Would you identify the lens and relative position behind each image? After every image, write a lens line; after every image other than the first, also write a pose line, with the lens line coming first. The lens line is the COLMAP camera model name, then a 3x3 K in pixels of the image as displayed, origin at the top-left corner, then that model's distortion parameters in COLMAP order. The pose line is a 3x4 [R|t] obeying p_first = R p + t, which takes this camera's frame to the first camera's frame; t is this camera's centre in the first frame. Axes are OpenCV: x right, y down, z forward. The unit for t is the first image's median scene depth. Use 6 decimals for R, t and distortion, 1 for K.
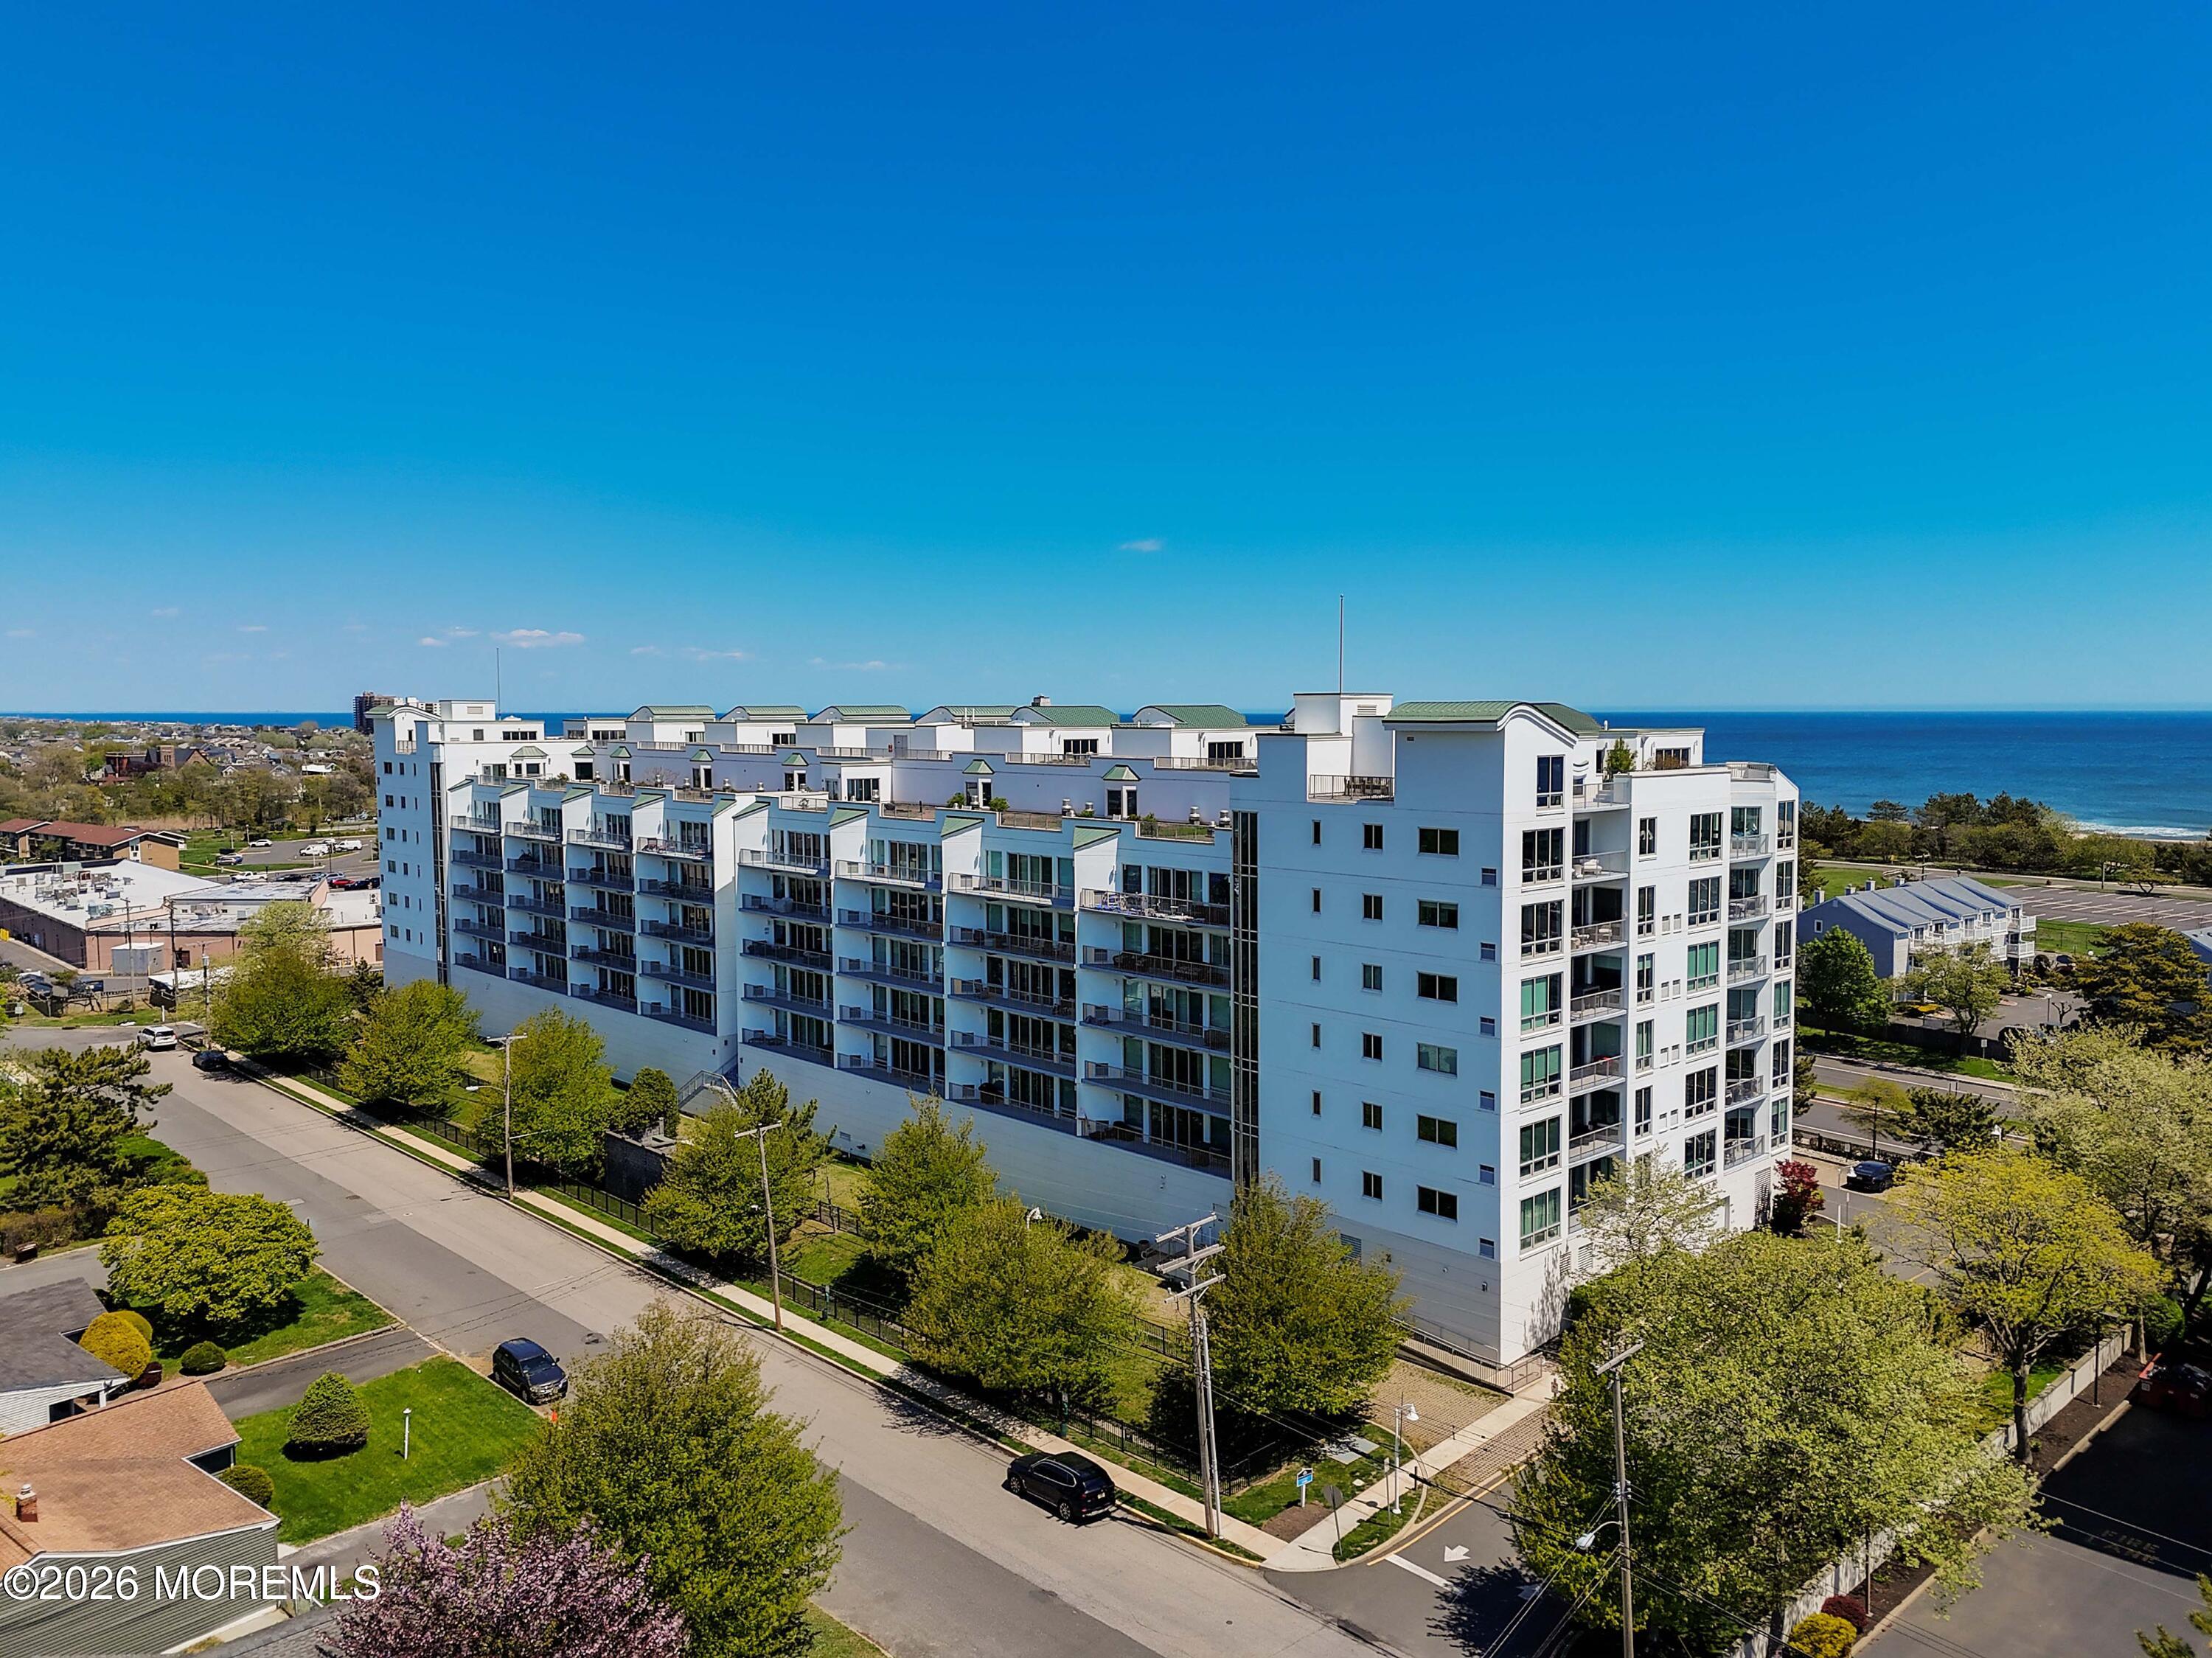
lens RADIAL K [[1588.0, 0, 1120.3], [0, 1588.0, 809.6], [0, 0, 1]] dist [0.039398, -0.019940]
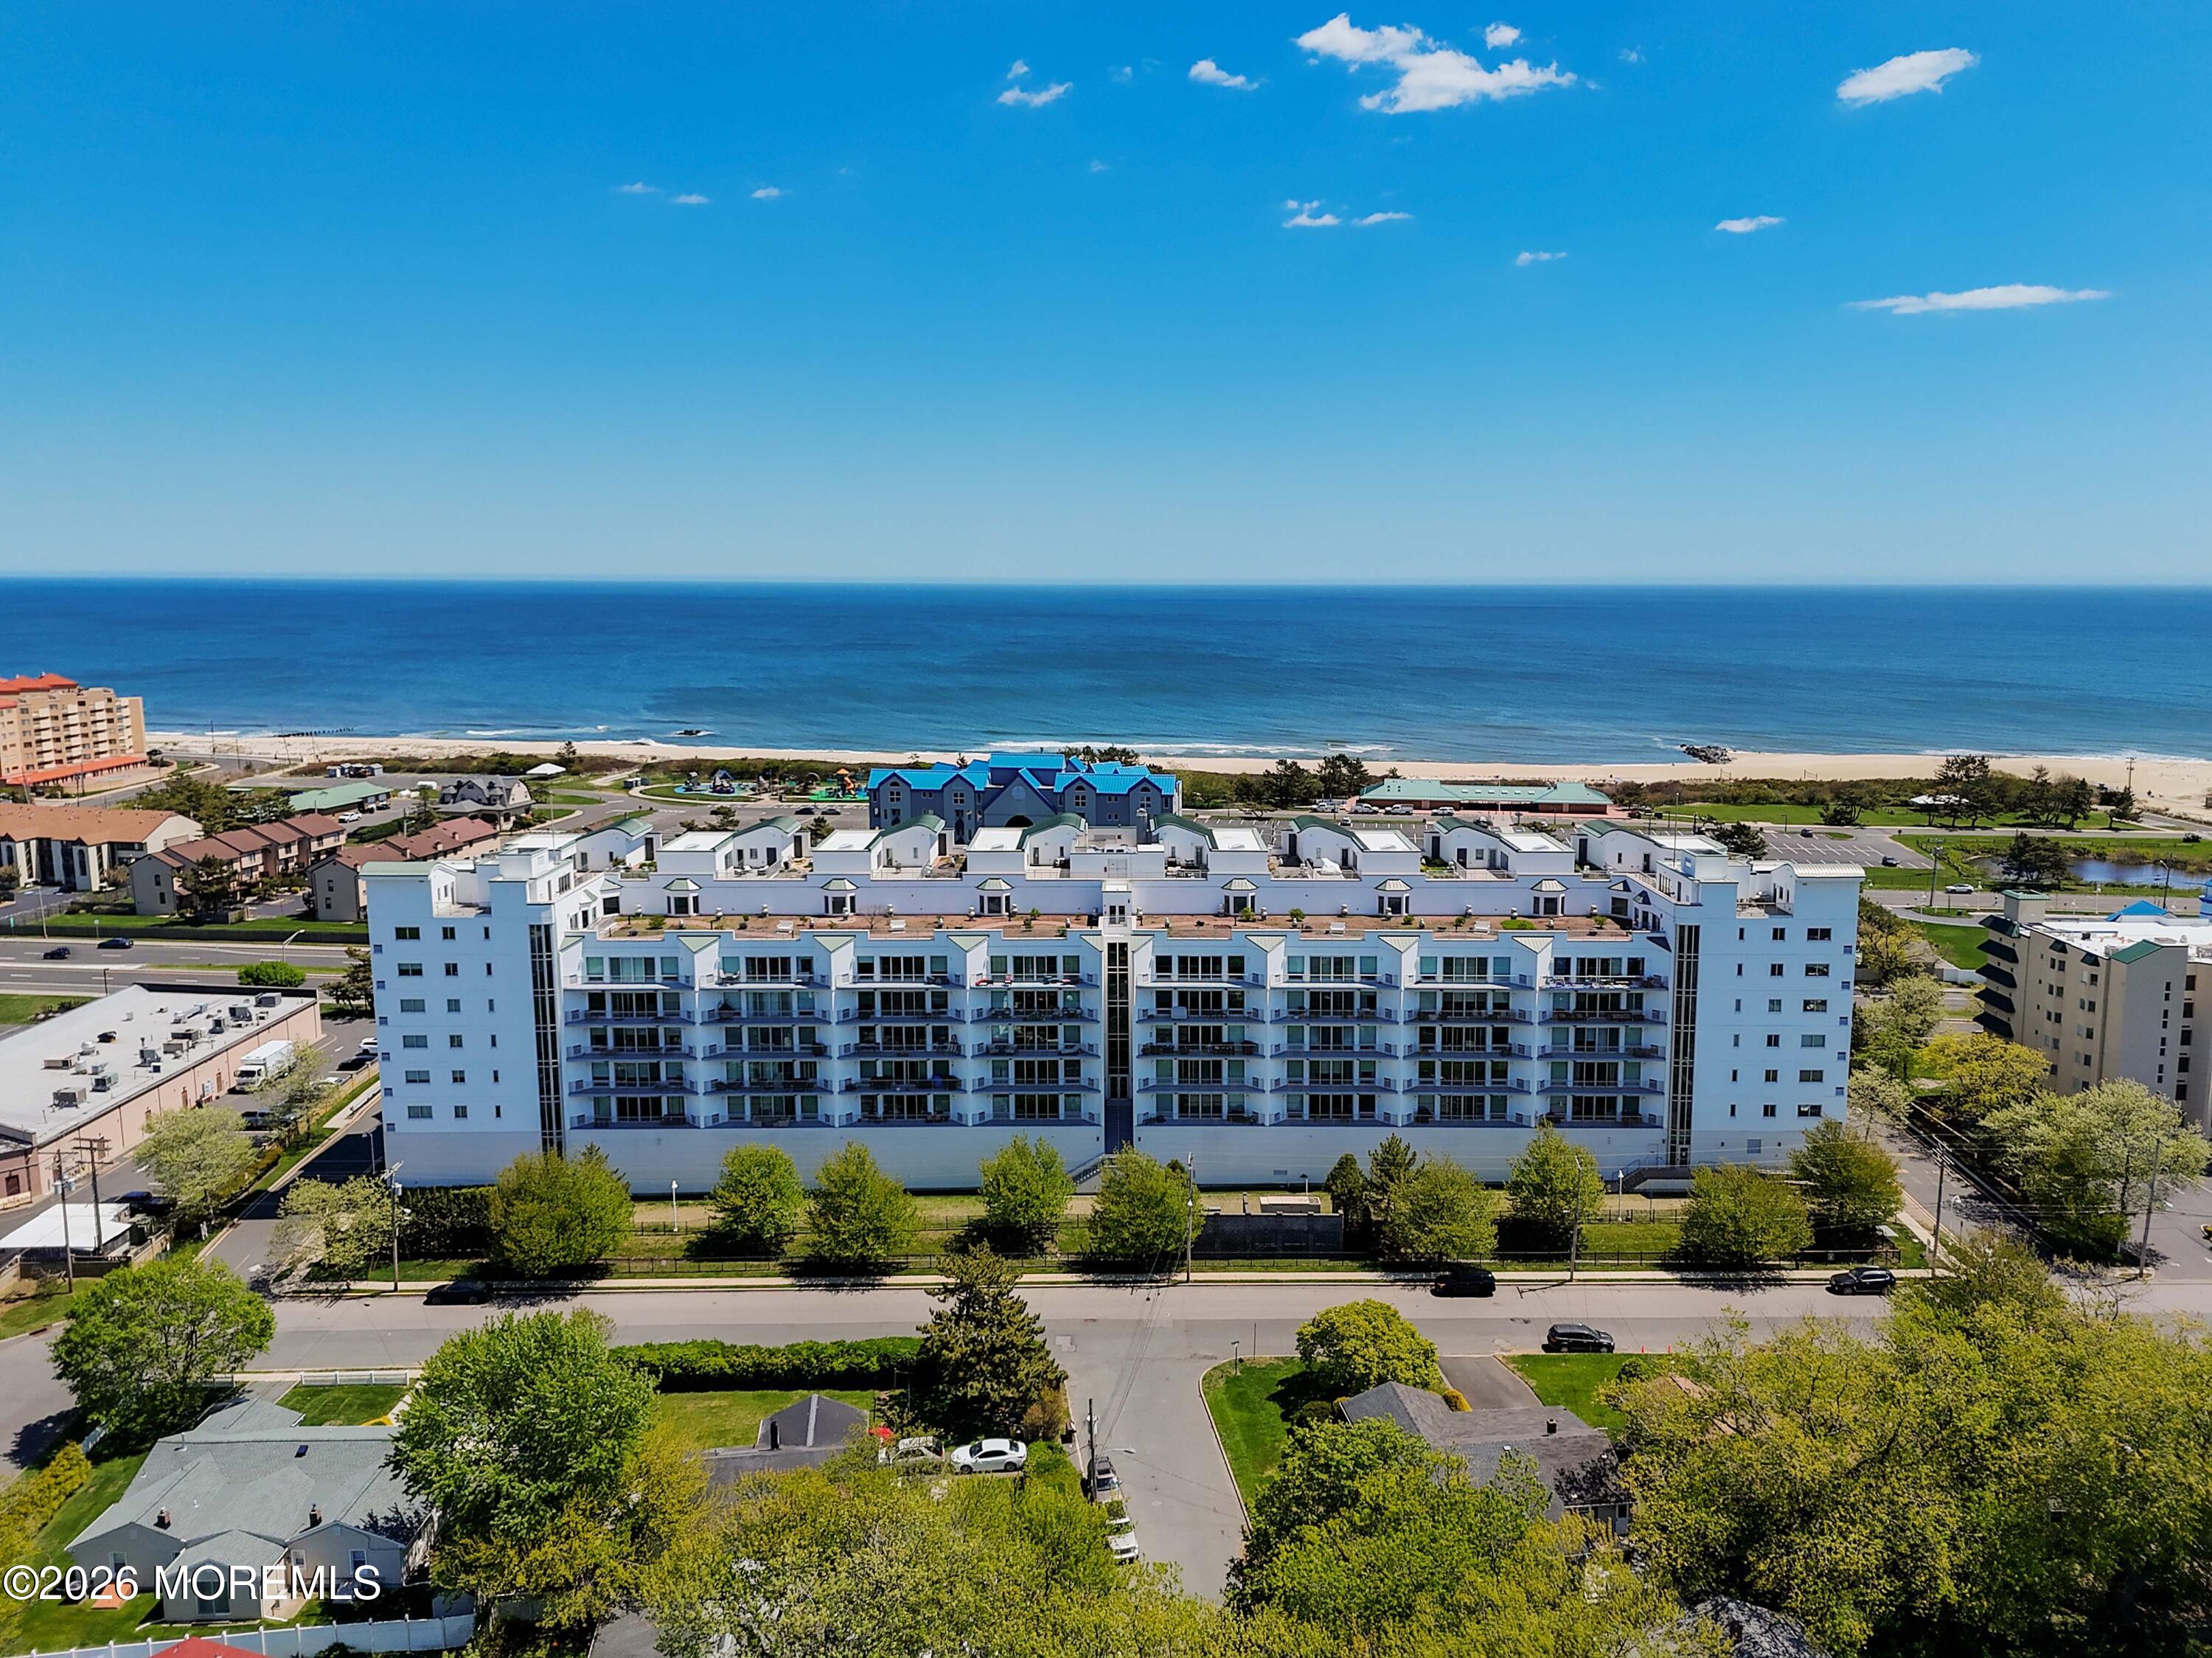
lens RADIAL K [[1588.0, 0, 1128.8], [0, 1588.0, 779.2], [0, 0, 1]] dist [0.039398, -0.019940]
pose [[0.707604, -0.087713, 0.701145, -1.469056], [0.047387, 0.995922, 0.076766, -0.301088], [-0.705019, -0.021094, 0.708875, 0.146939]]
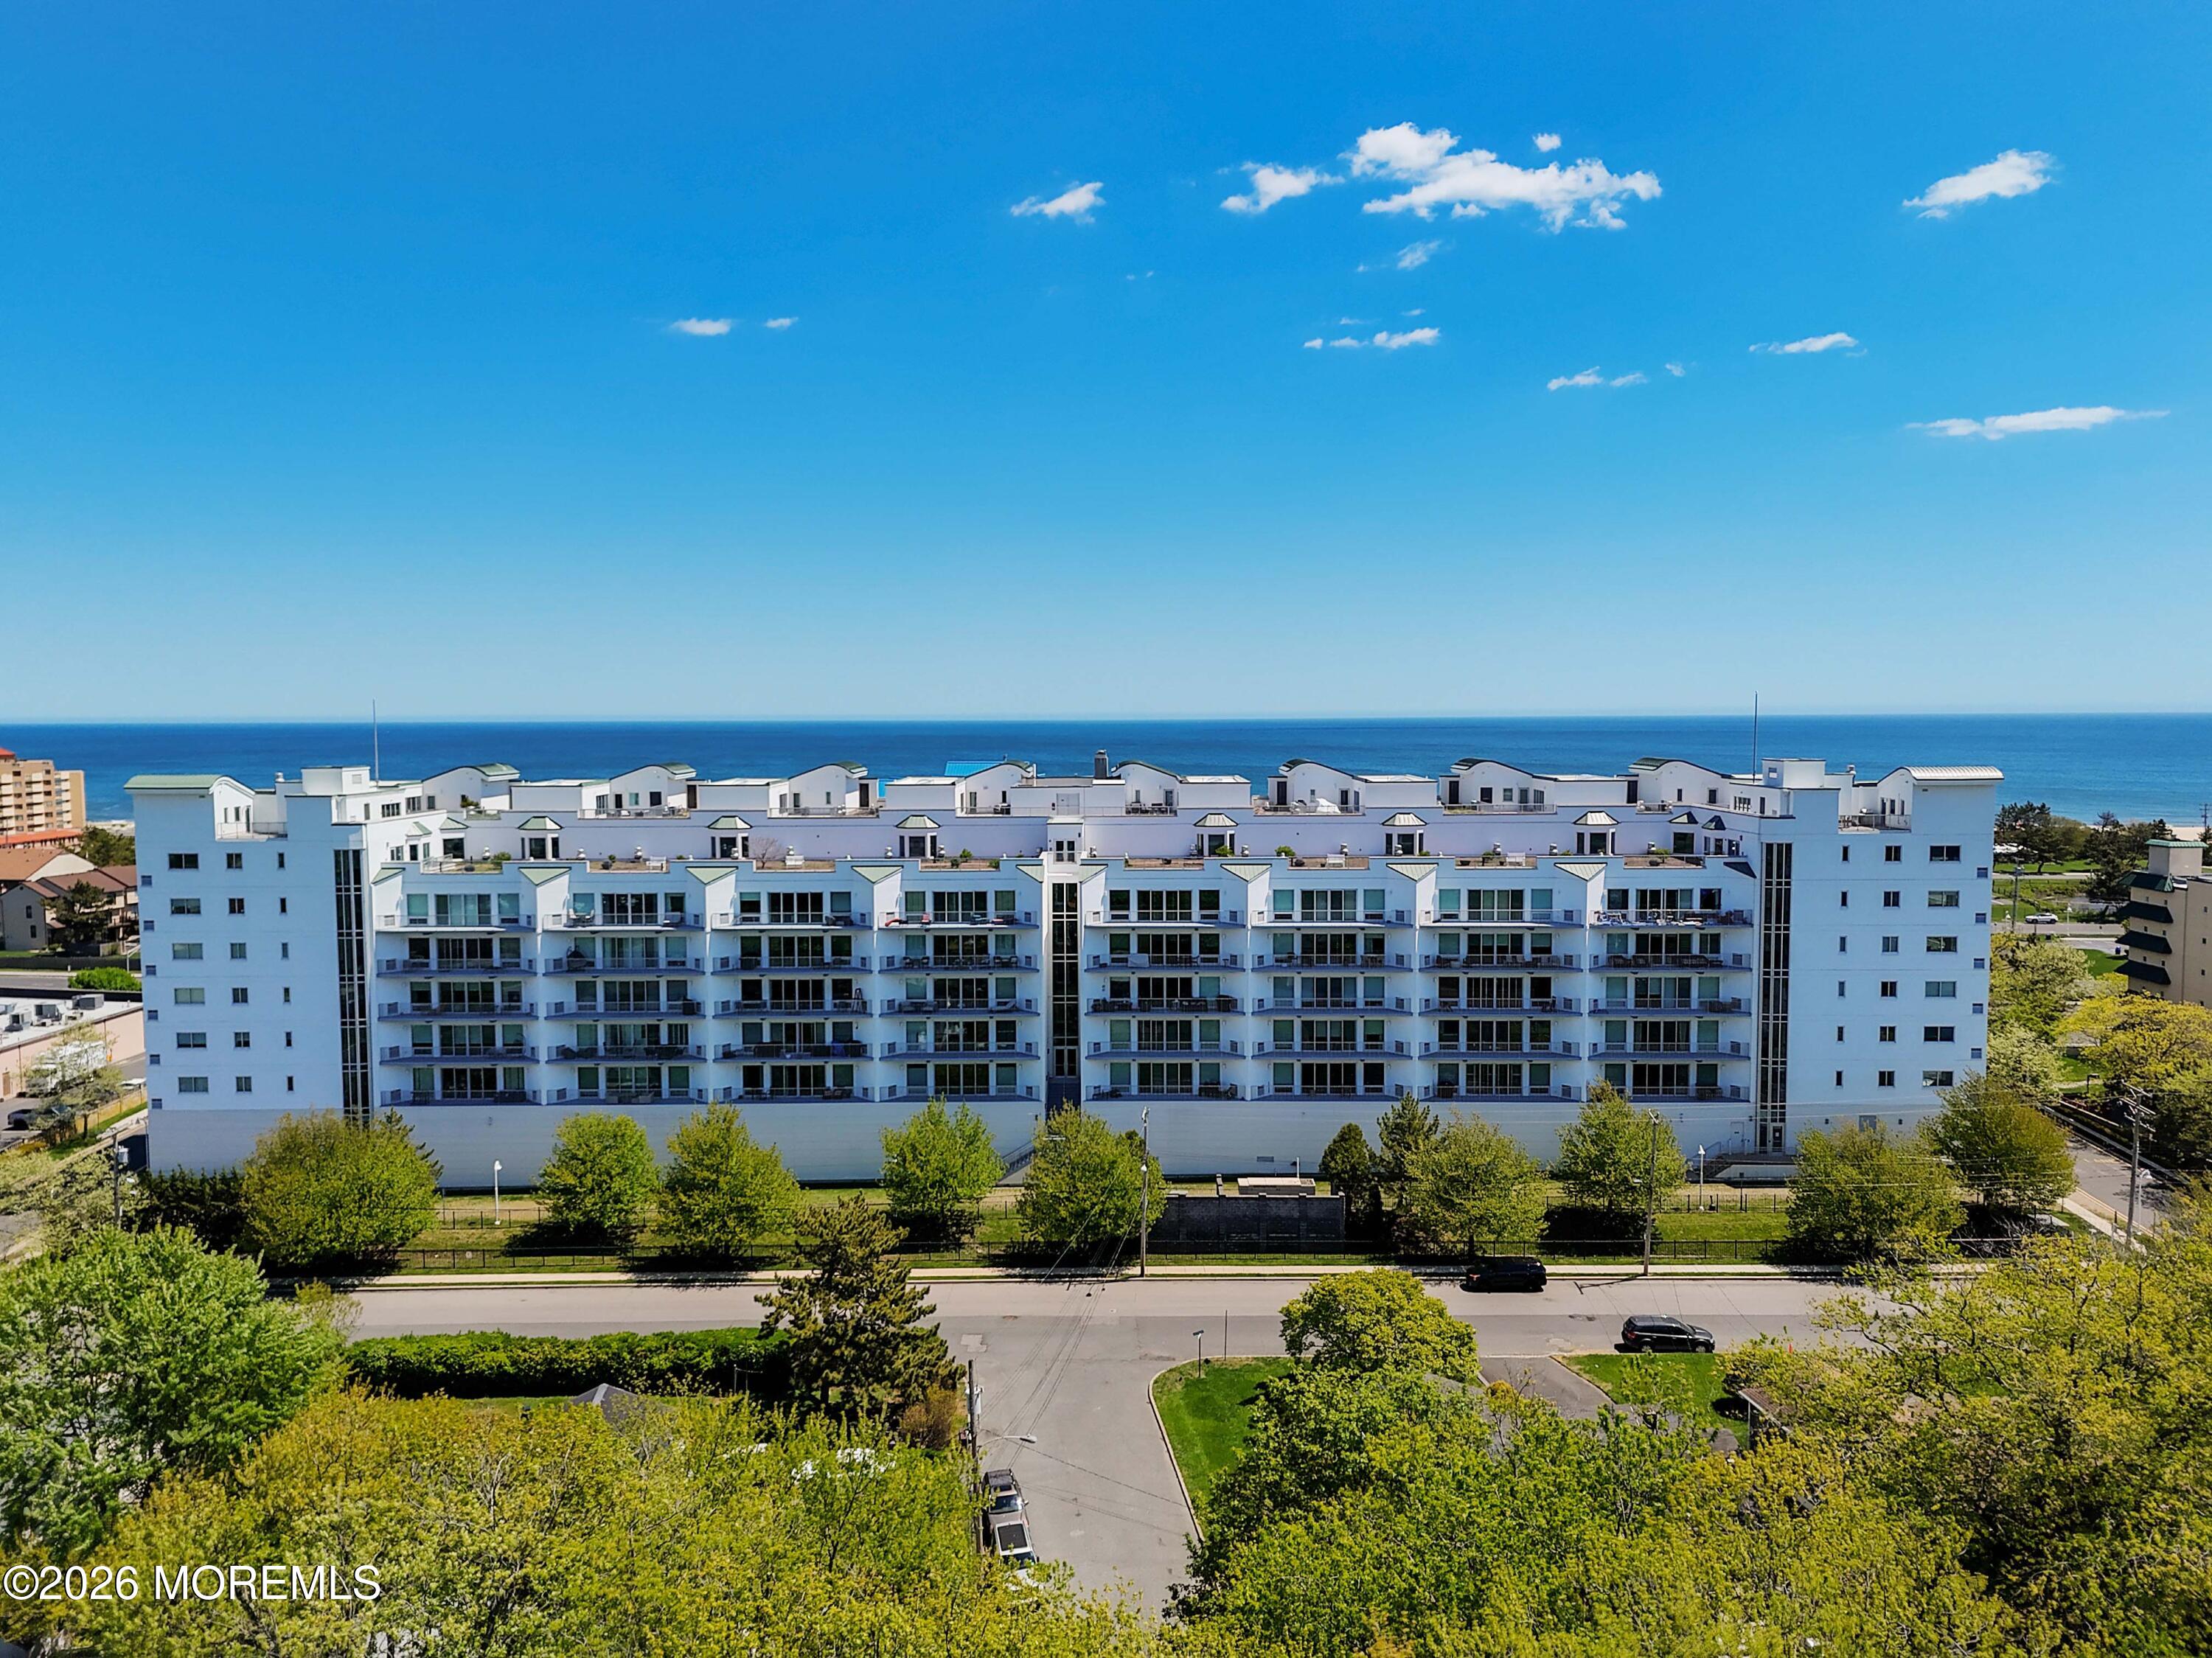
lens RADIAL K [[1588.0, 0, 1107.9], [0, 1588.0, 832.7], [0, 0, 1]] dist [0.039398, -0.019940]
pose [[0.717034, -0.052542, 0.695055, -1.224198], [0.049021, 0.998487, 0.024908, -0.065983], [-0.695312, 0.016212, 0.718525, 0.343610]]
